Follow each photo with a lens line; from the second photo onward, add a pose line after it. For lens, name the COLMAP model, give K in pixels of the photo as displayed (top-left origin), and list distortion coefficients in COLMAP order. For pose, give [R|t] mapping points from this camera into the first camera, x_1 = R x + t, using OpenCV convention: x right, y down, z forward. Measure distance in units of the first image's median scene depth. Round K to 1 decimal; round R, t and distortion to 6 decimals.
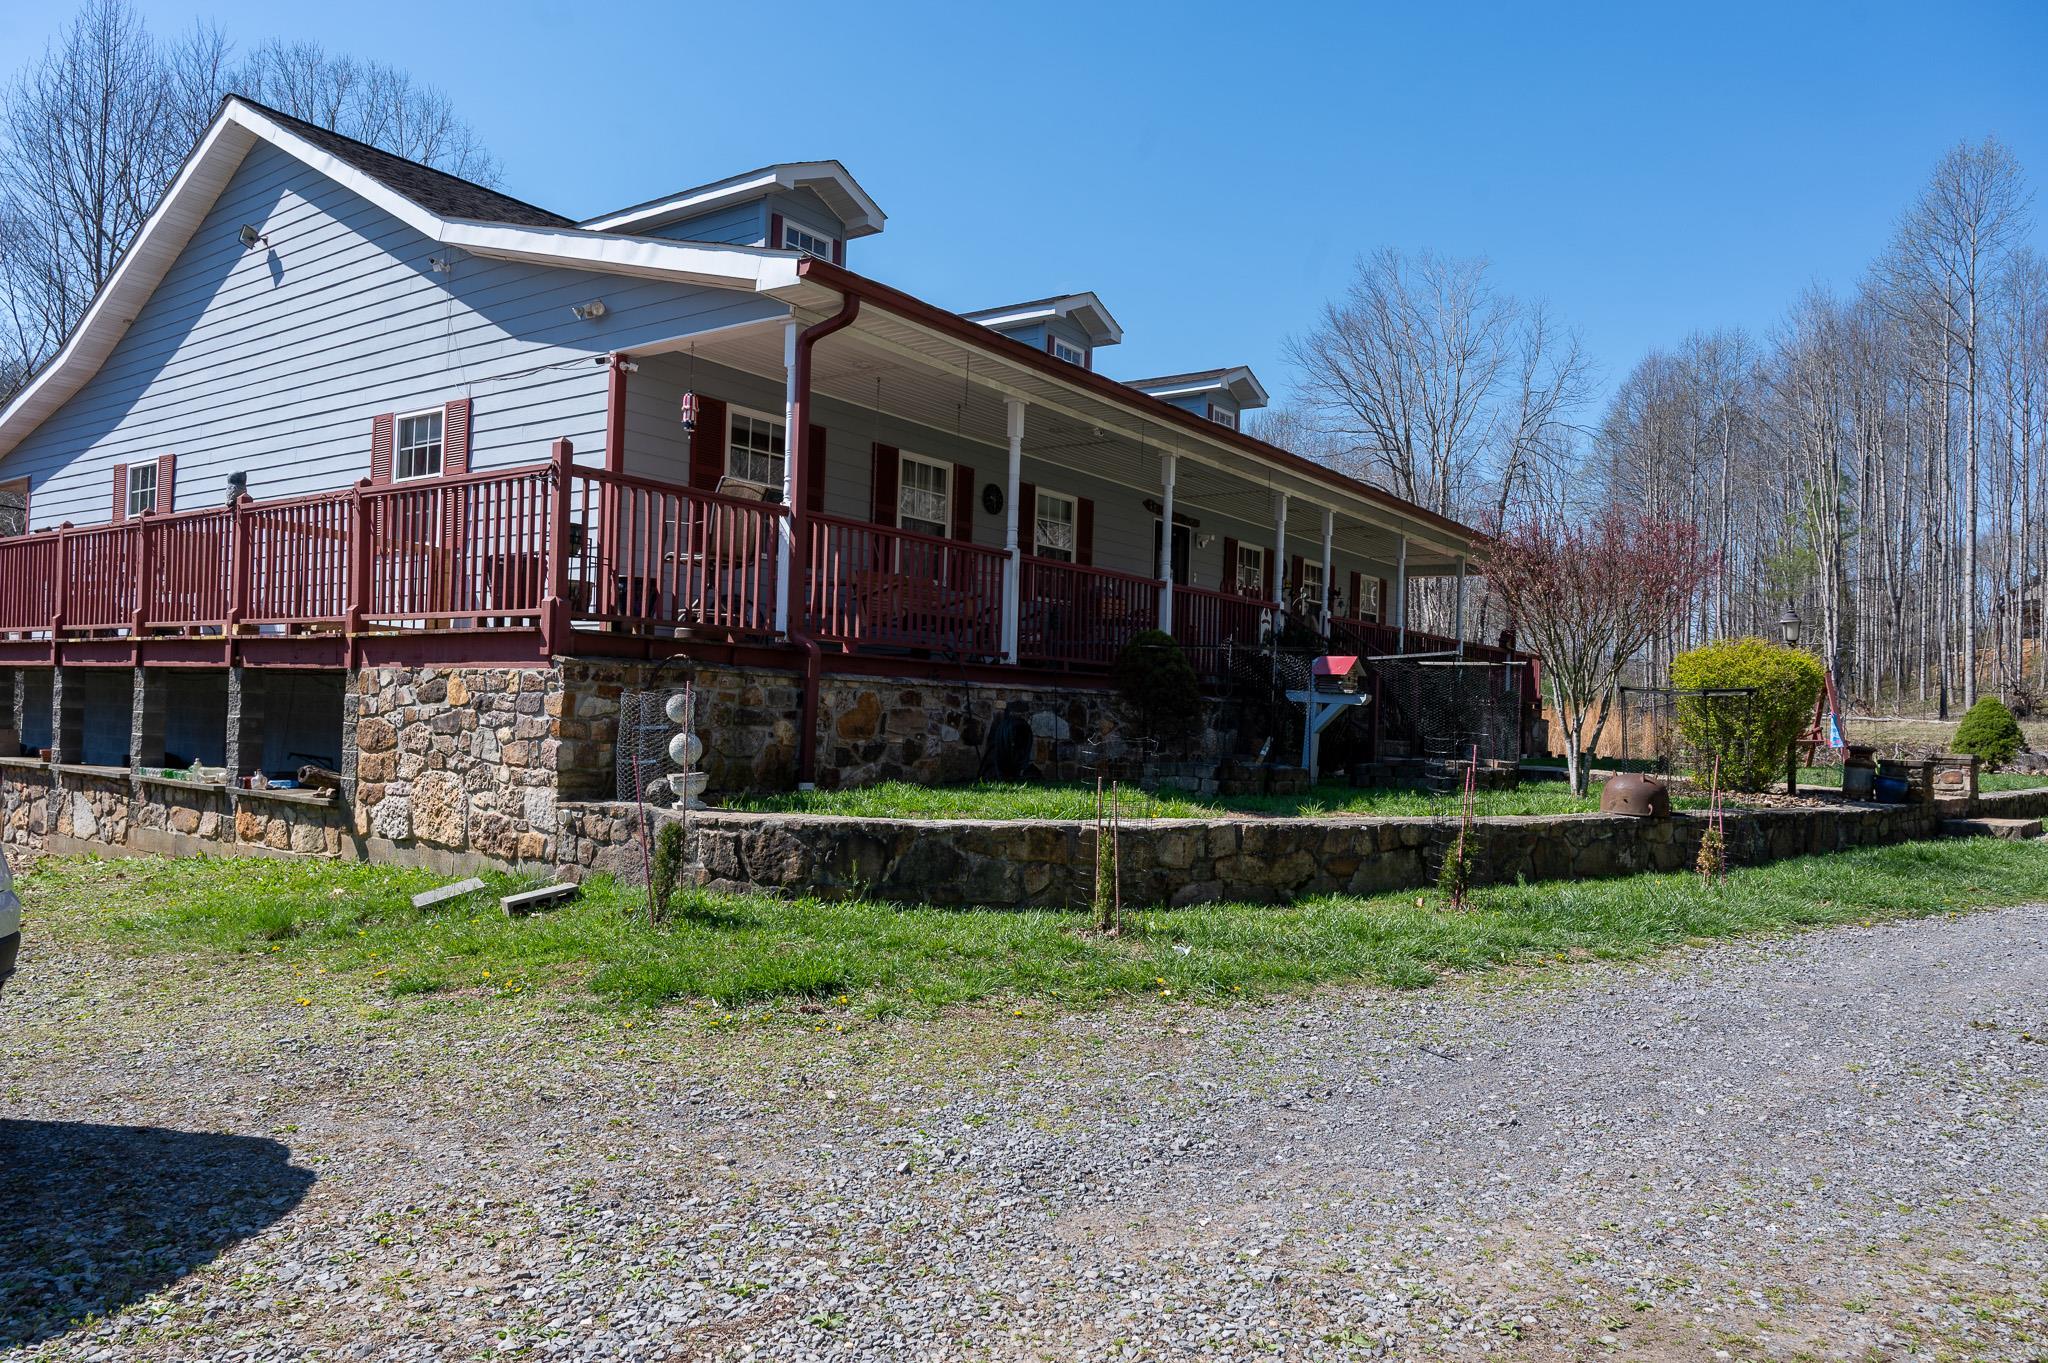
lens RADIAL K [[1369.1, 0, 1016.3], [0, 1369.1, 686.5], [0, 0, 1]] dist [-0.007303, 0.001023]
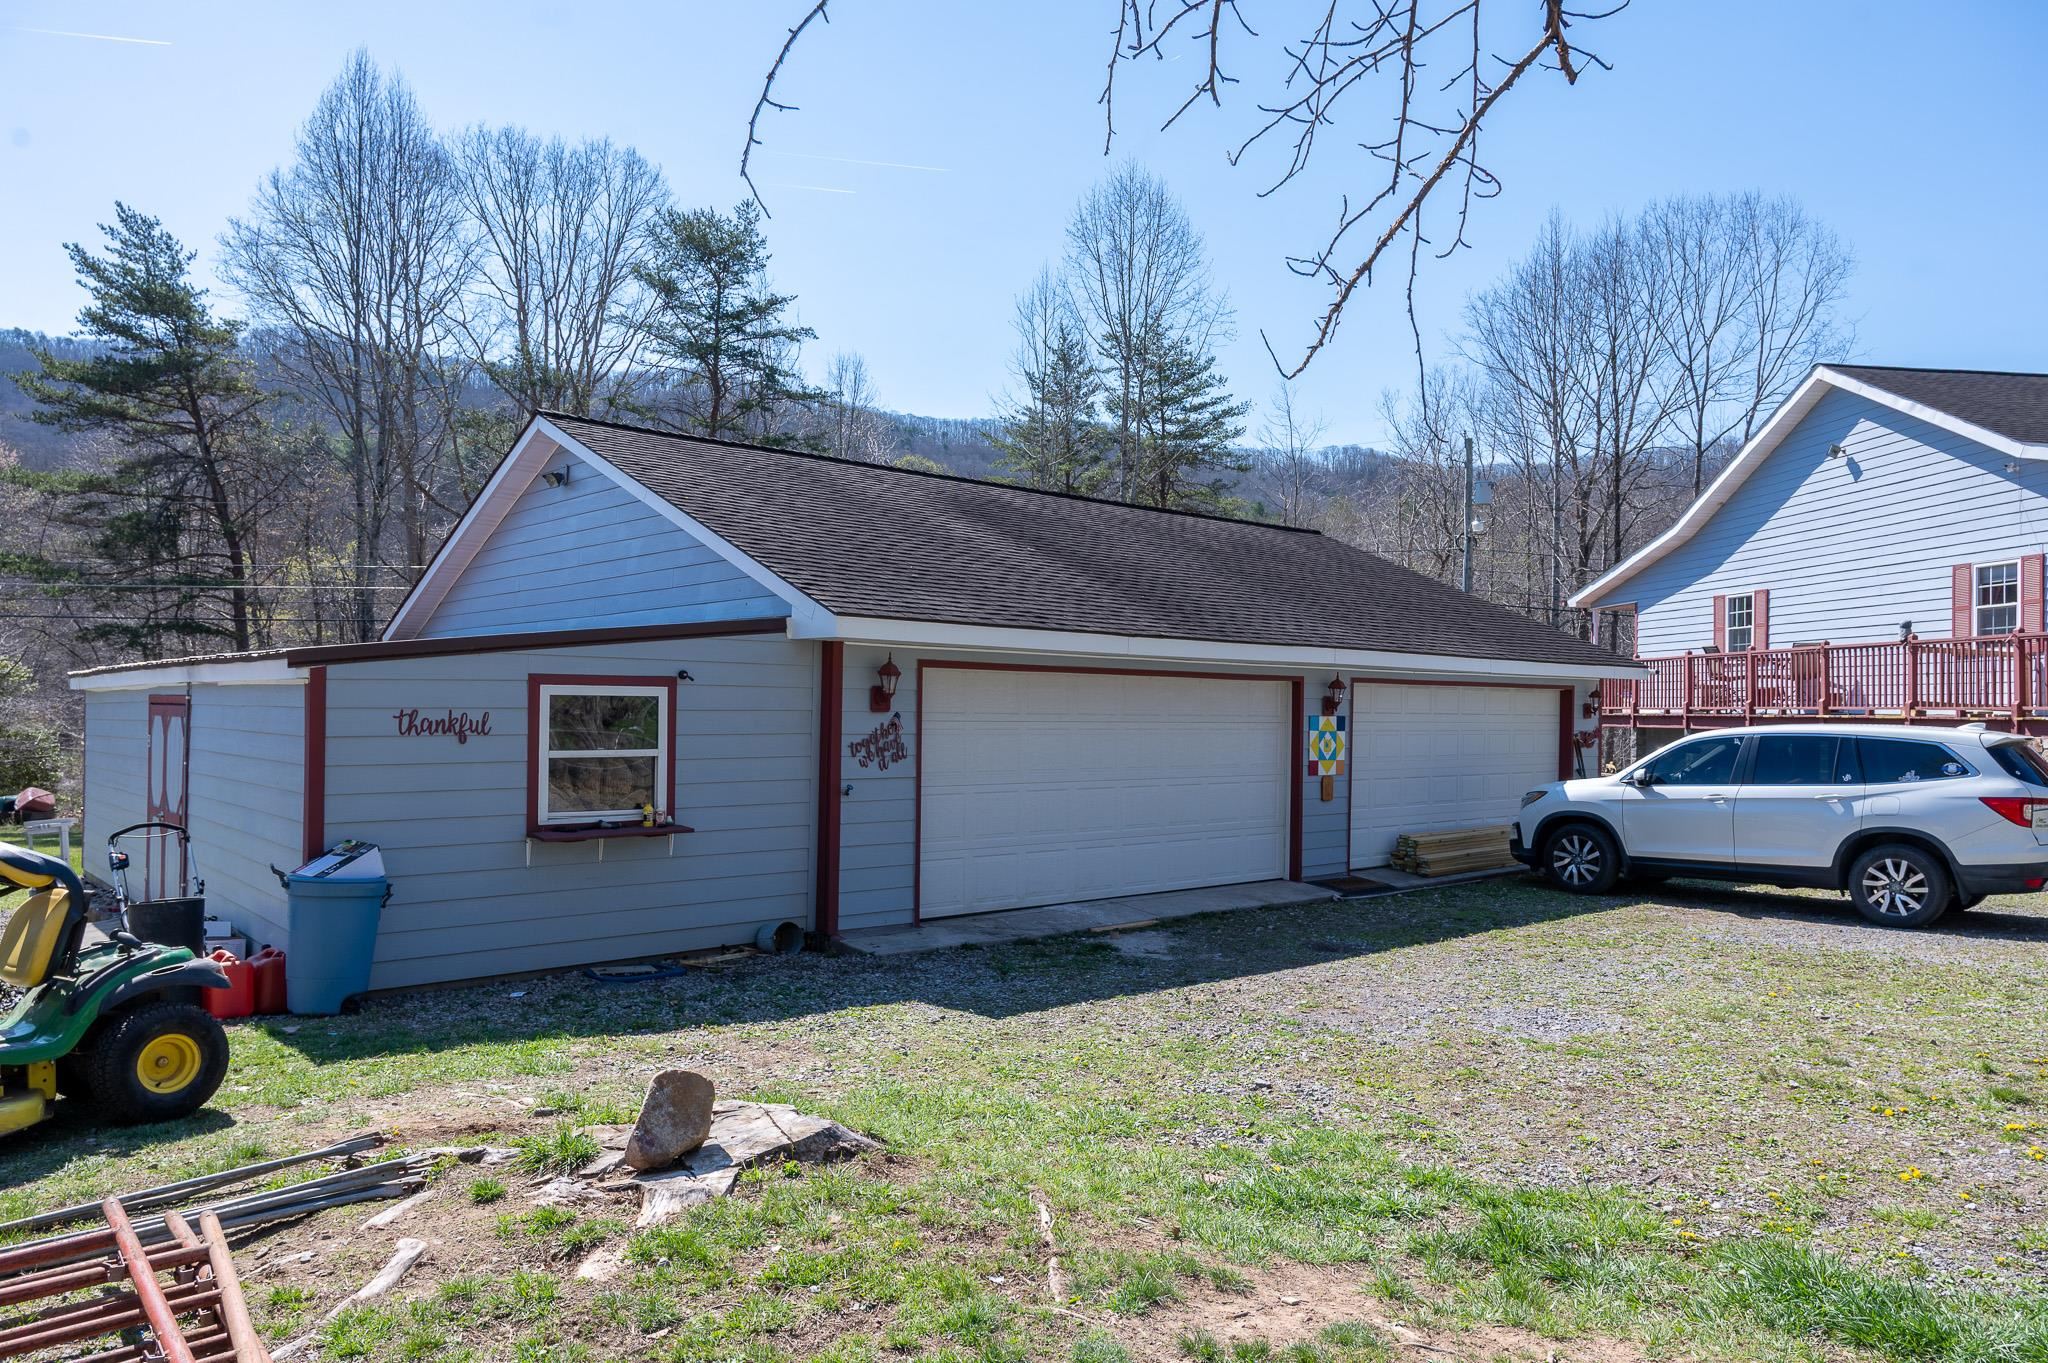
lens RADIAL K [[1369.1, 0, 1016.3], [0, 1369.1, 686.5], [0, 0, 1]] dist [-0.007303, 0.001023]
pose [[0.655763, -0.033192, -0.754237, -0.009115], [0.021033, 0.999449, -0.025697, -0.059343], [0.754674, 0.000987, 0.656100, -1.084284]]
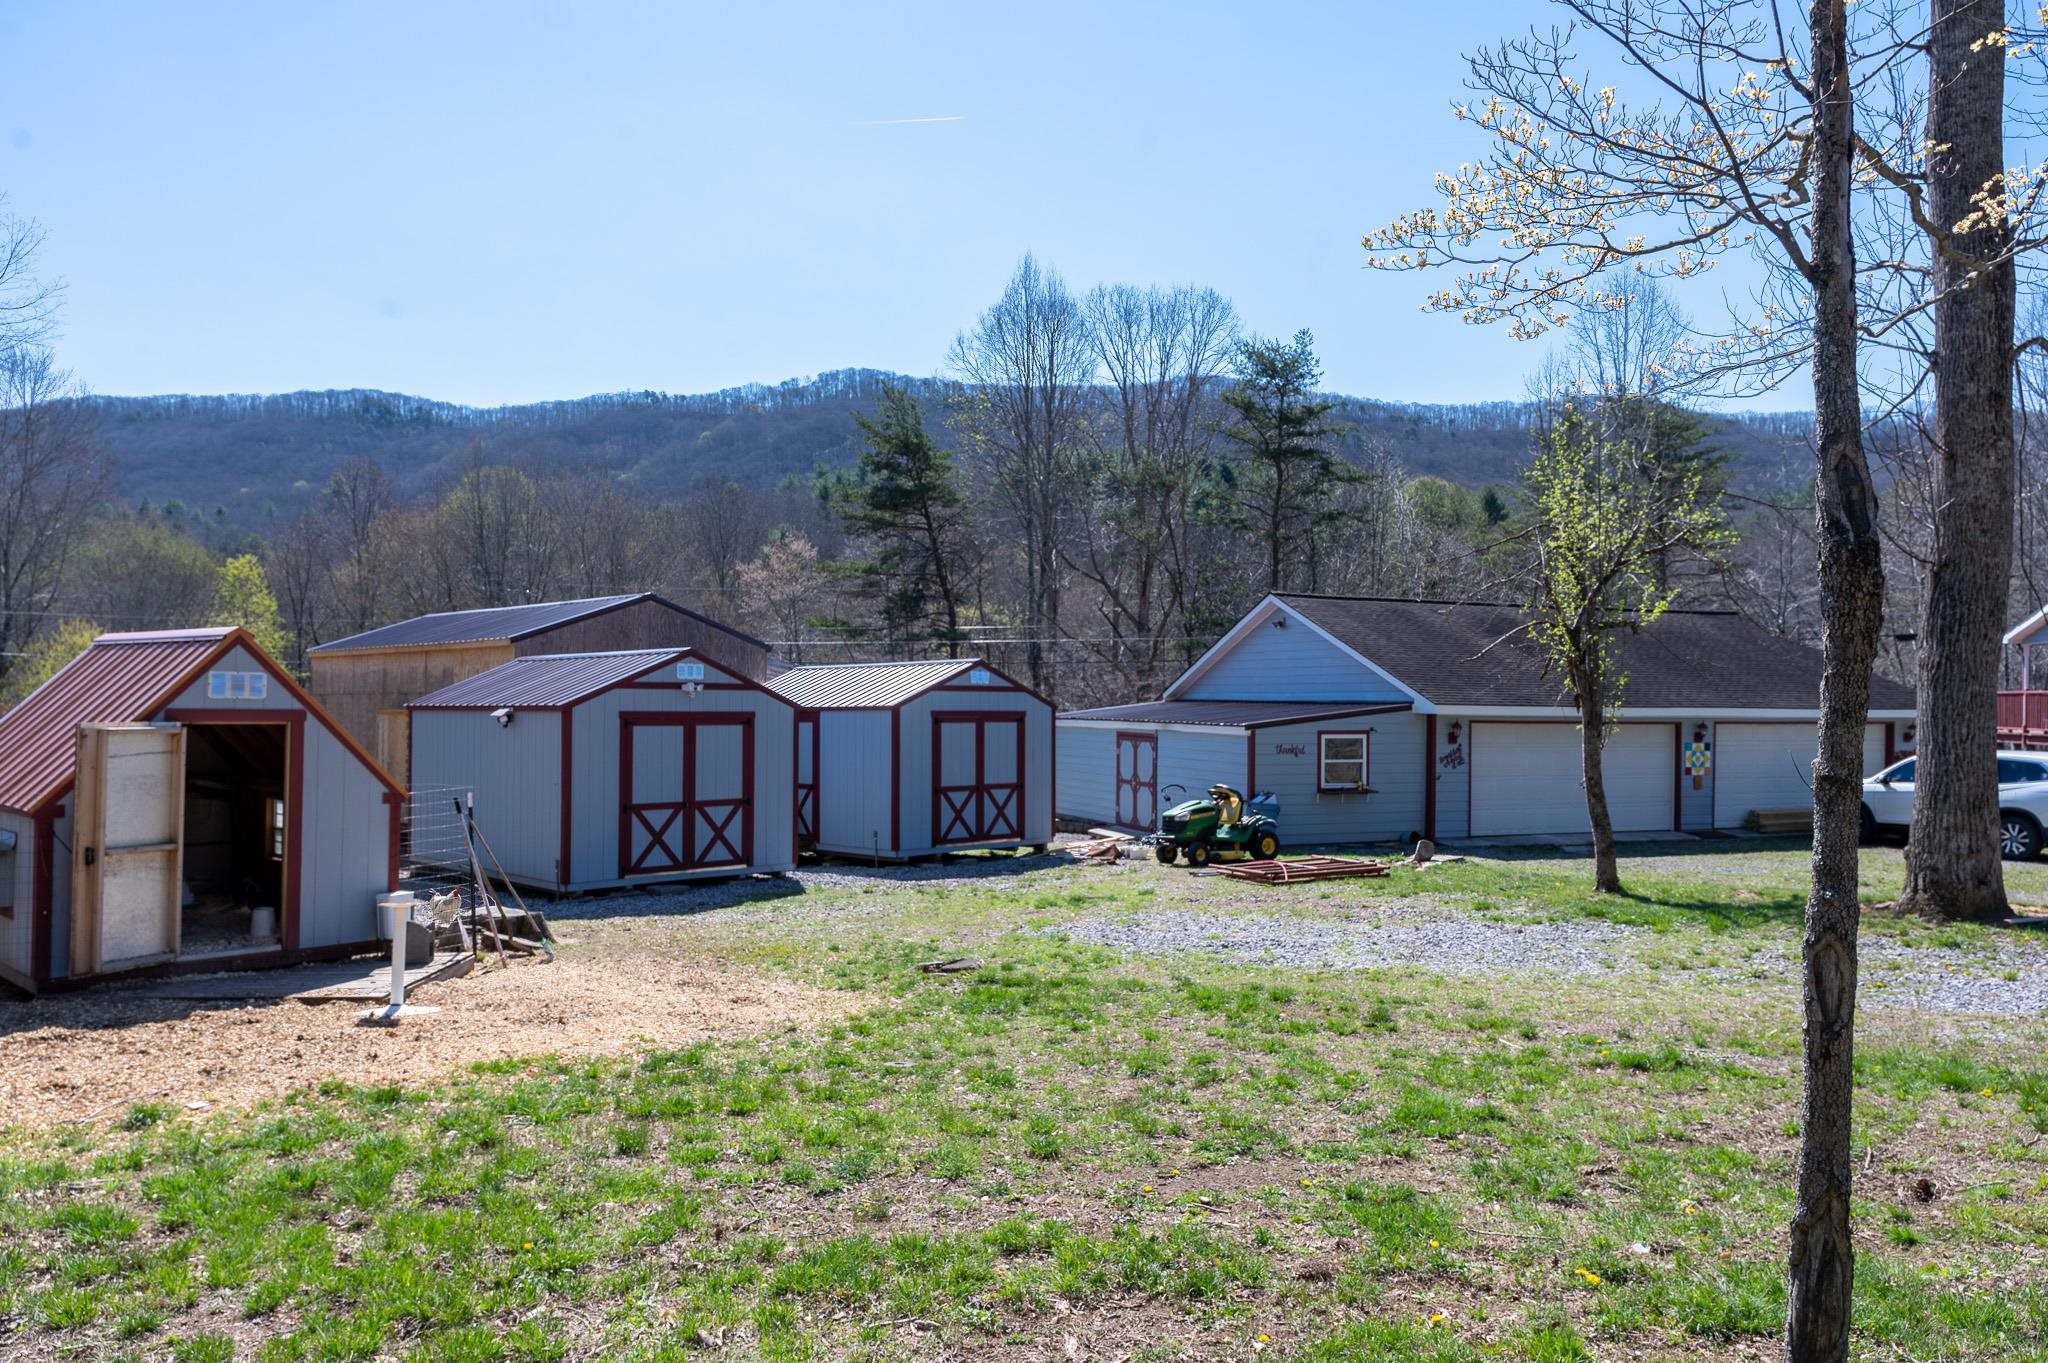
lens RADIAL K [[1369.1, 0, 1016.3], [0, 1369.1, 686.5], [0, 0, 1]] dist [-0.007303, 0.001023]
pose [[0.346703, -0.033222, -0.937387, 1.105810], [0.017841, 0.999425, -0.028822, -0.113000], [0.937805, -0.006731, 0.347096, -2.014233]]
